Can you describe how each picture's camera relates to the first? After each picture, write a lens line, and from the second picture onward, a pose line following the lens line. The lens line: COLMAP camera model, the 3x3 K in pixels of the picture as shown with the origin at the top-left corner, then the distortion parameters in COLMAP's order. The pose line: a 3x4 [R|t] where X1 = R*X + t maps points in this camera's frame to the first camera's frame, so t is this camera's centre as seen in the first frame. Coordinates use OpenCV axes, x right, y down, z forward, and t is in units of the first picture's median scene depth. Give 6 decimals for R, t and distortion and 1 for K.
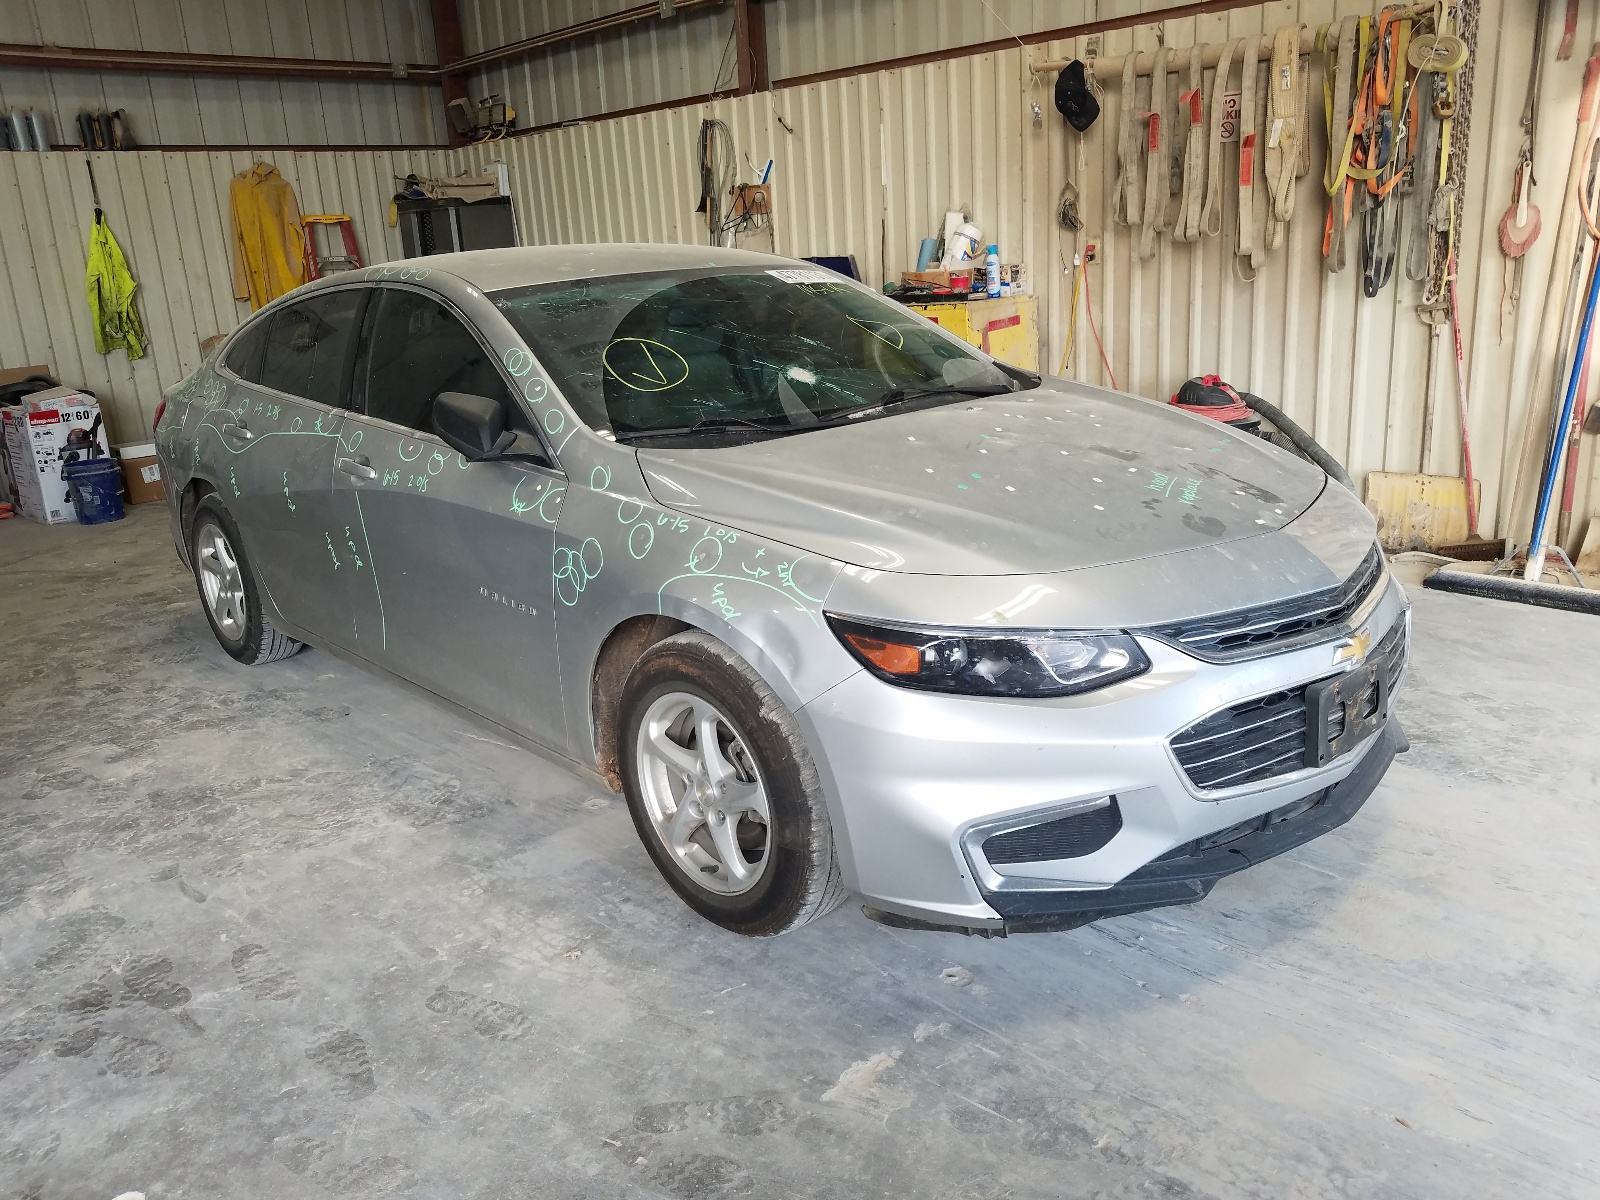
lens RADIAL K [[1248.3, 0, 771.3], [0, 1248.3, 616.3], [0, 0, 1]] dist [-0.015818, 0.017614]
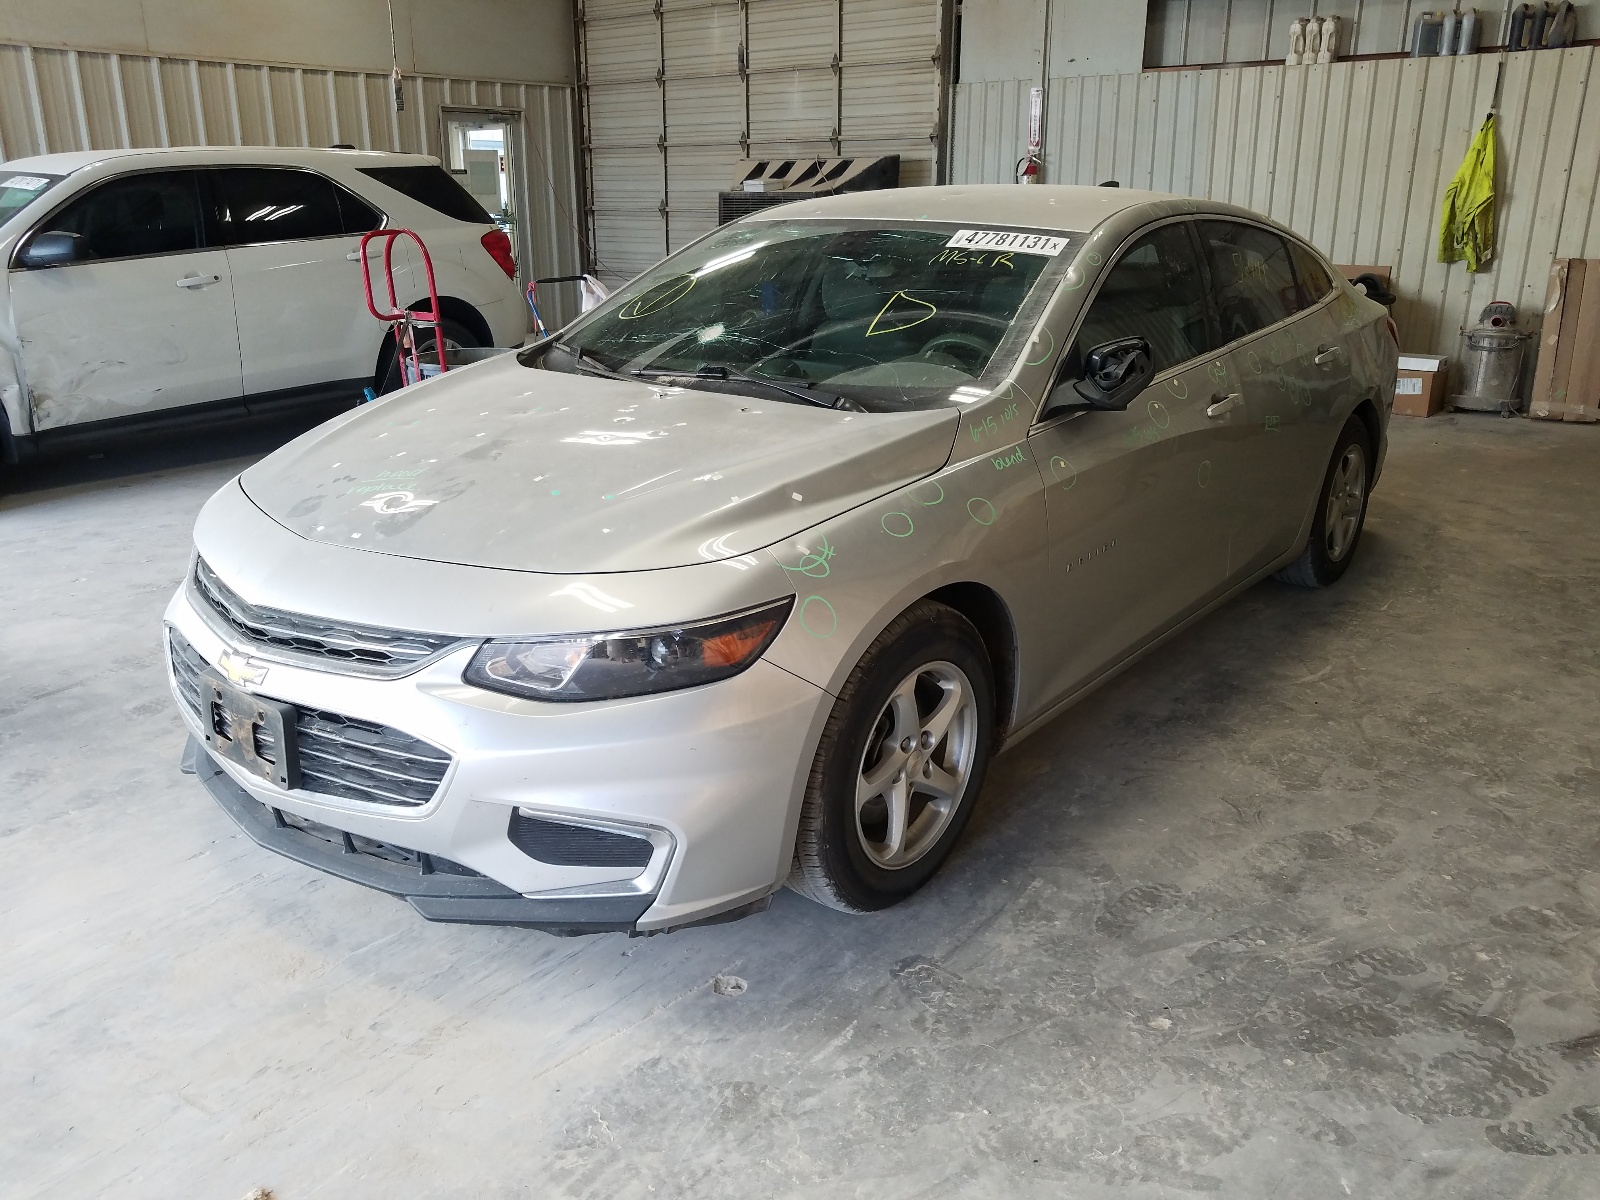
lens RADIAL K [[1248.3, 0, 803.3], [0, 1248.3, 602.5], [0, 0, 1]] dist [-0.015818, 0.017614]
pose [[0.147700, 0.370193, -0.917138, 0.434682], [-0.293516, 0.901939, 0.316789, -0.140950], [0.944475, 0.222405, 0.241874, 0.364208]]
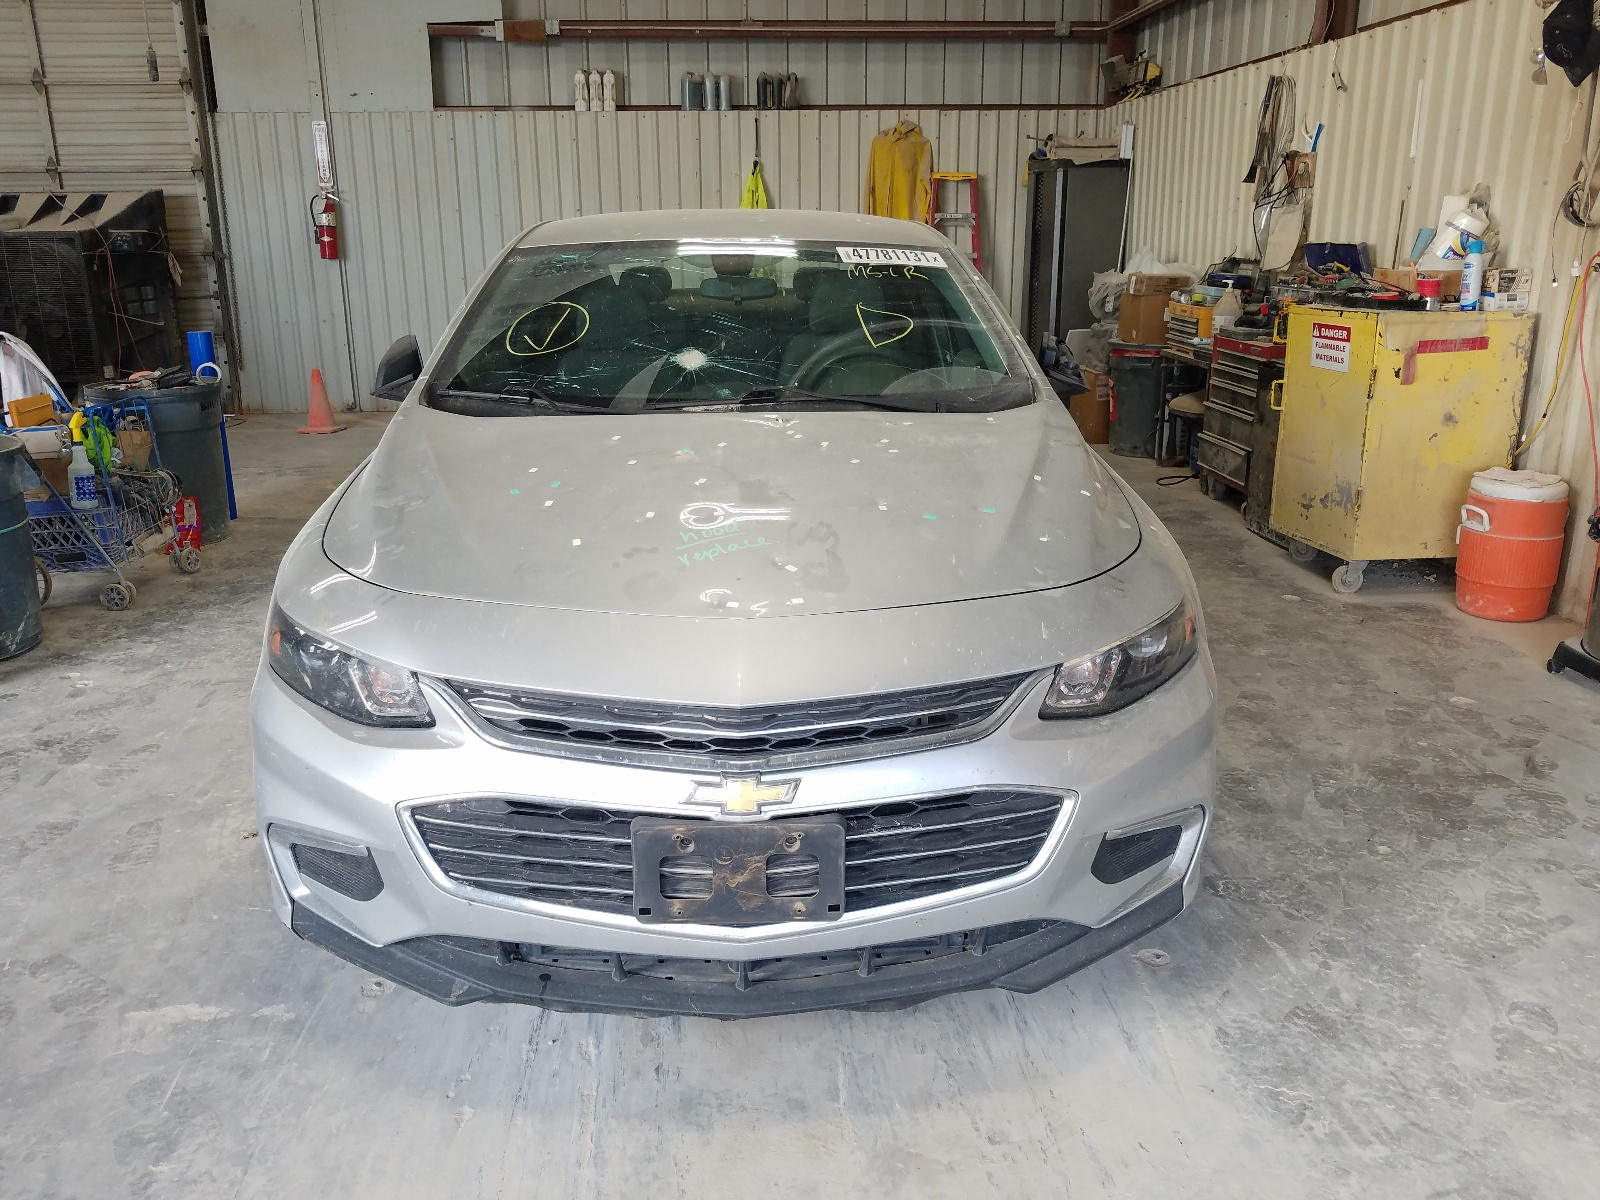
lens RADIAL K [[1248.3, 0, 785.7], [0, 1248.3, 603.3], [0, 0, 1]] dist [-0.015818, 0.017614]
pose [[0.765692, 0.237479, -0.597762, 0.283288], [-0.224535, 0.969568, 0.097577, -0.051361], [0.602744, 0.059505, 0.795713, 0.129089]]
